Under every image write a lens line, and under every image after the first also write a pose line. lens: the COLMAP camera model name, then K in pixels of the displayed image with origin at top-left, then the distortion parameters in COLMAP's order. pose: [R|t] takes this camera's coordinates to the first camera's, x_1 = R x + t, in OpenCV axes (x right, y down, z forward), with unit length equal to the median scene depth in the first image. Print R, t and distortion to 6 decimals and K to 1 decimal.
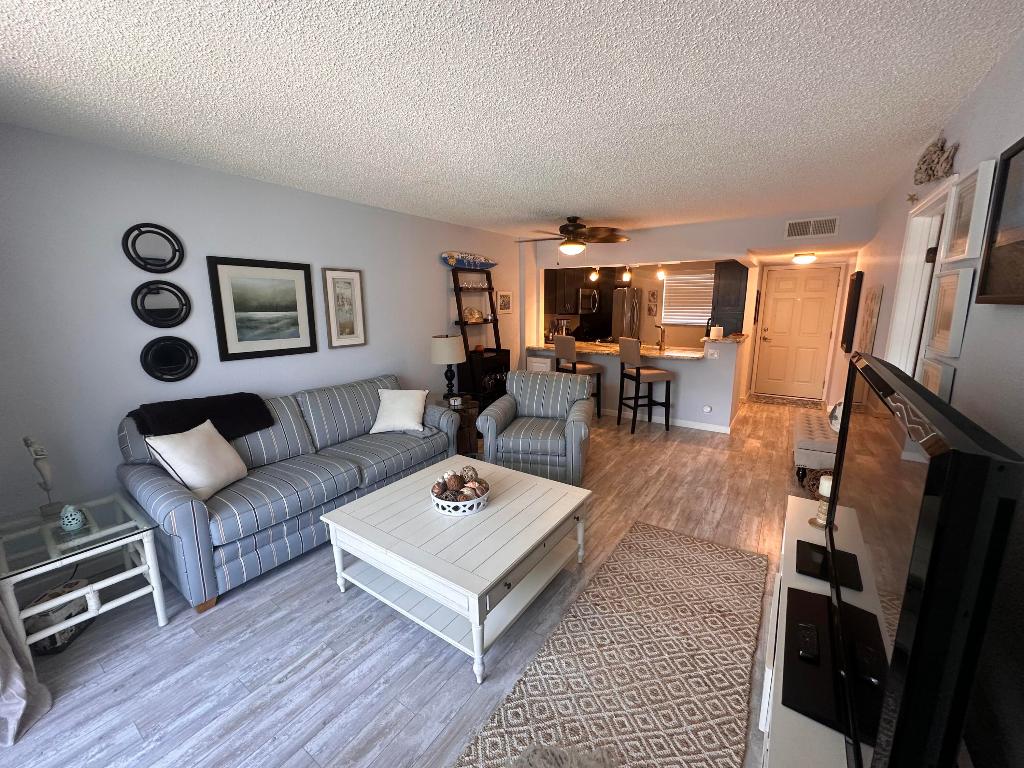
lens RADIAL K [[408.3, 0, 509.9], [0, 408.3, 383.5], [0, 0, 1]] dist [0.000425, 0.000051]
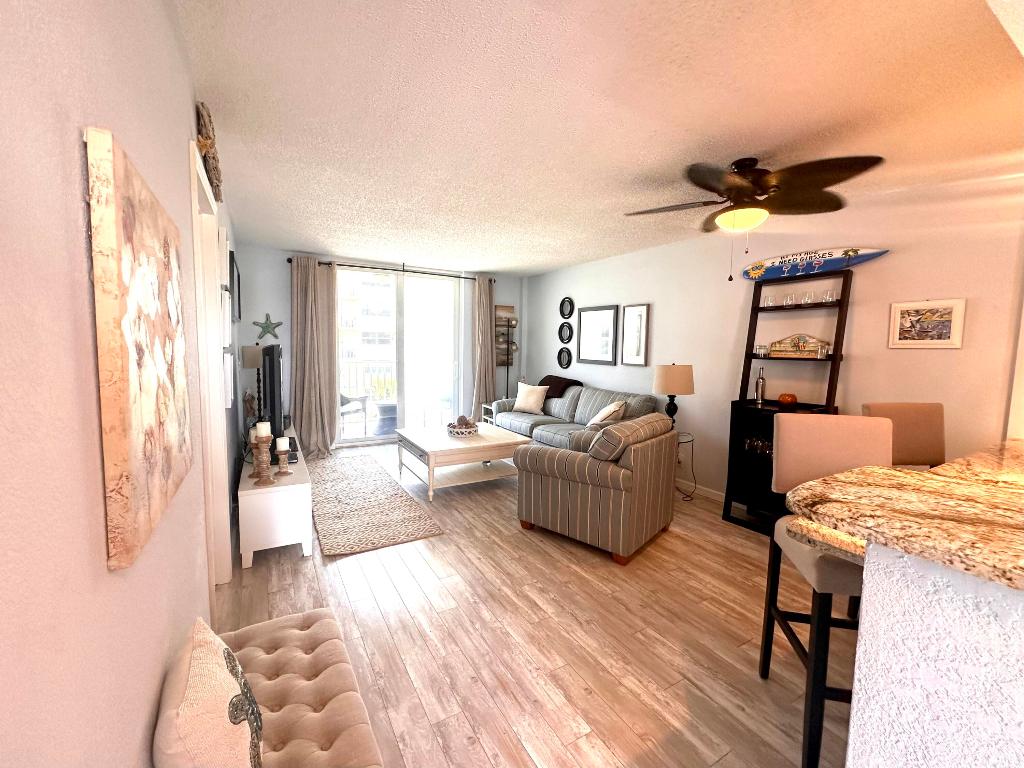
lens RADIAL K [[424.7, 0, 514.3], [0, 424.7, 381.5], [0, 0, 1]] dist [-0.000927, -0.000148]
pose [[-0.416946, 0.076951, -0.905668, 0.979626], [-0.193322, 0.966104, 0.171086, -0.202060], [0.888134, 0.246419, -0.387937, 1.239391]]
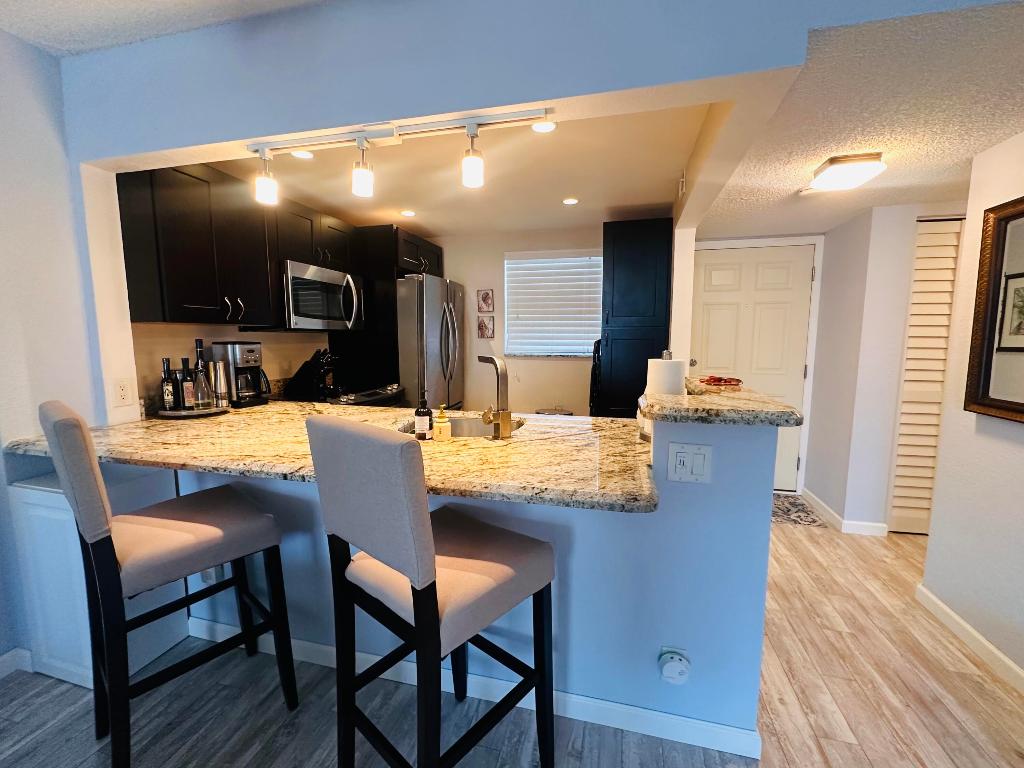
lens RADIAL K [[424.7, 0, 514.3], [0, 424.7, 381.5], [0, 0, 1]] dist [-0.000927, -0.000148]
pose [[0.935679, -0.030916, 0.351495, 0.416155], [0.062301, 0.994979, -0.078332, -0.150260], [-0.347308, 0.095192, 0.932907, 1.076419]]
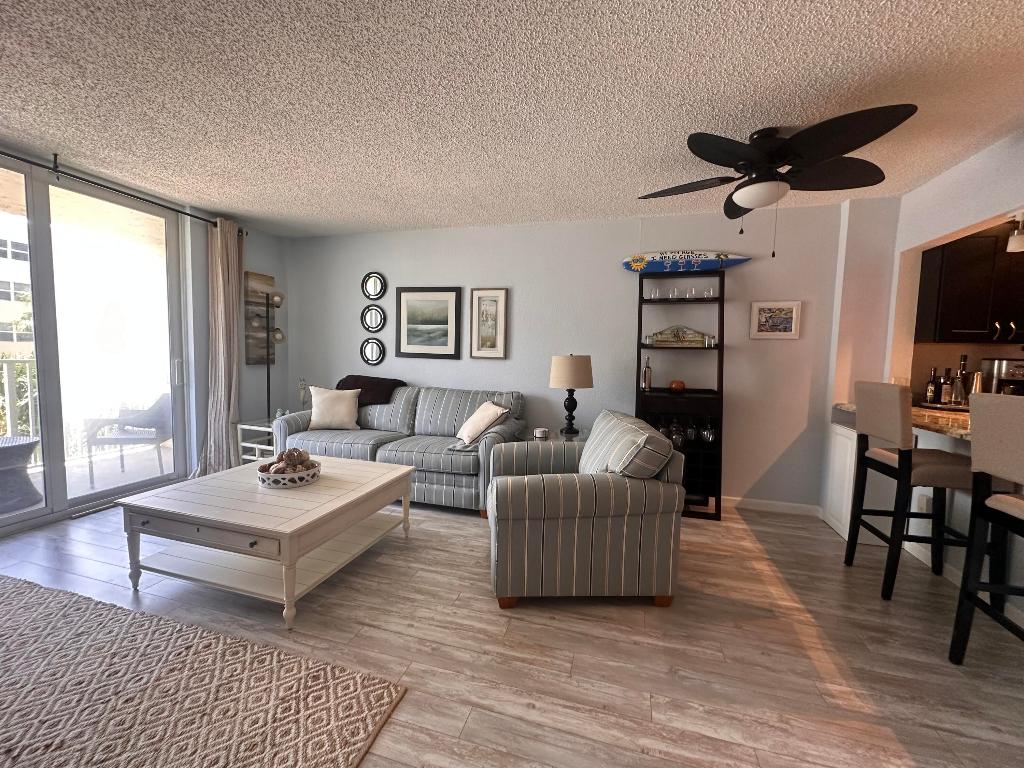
lens RADIAL K [[408.3, 0, 509.9], [0, 408.3, 383.5], [0, 0, 1]] dist [0.000425, 0.000051]
pose [[0.322250, 0.084937, -0.942837, 0.673228], [-0.214072, 0.976705, 0.014820, -0.056866], [0.922132, 0.197059, 0.332925, 0.735736]]
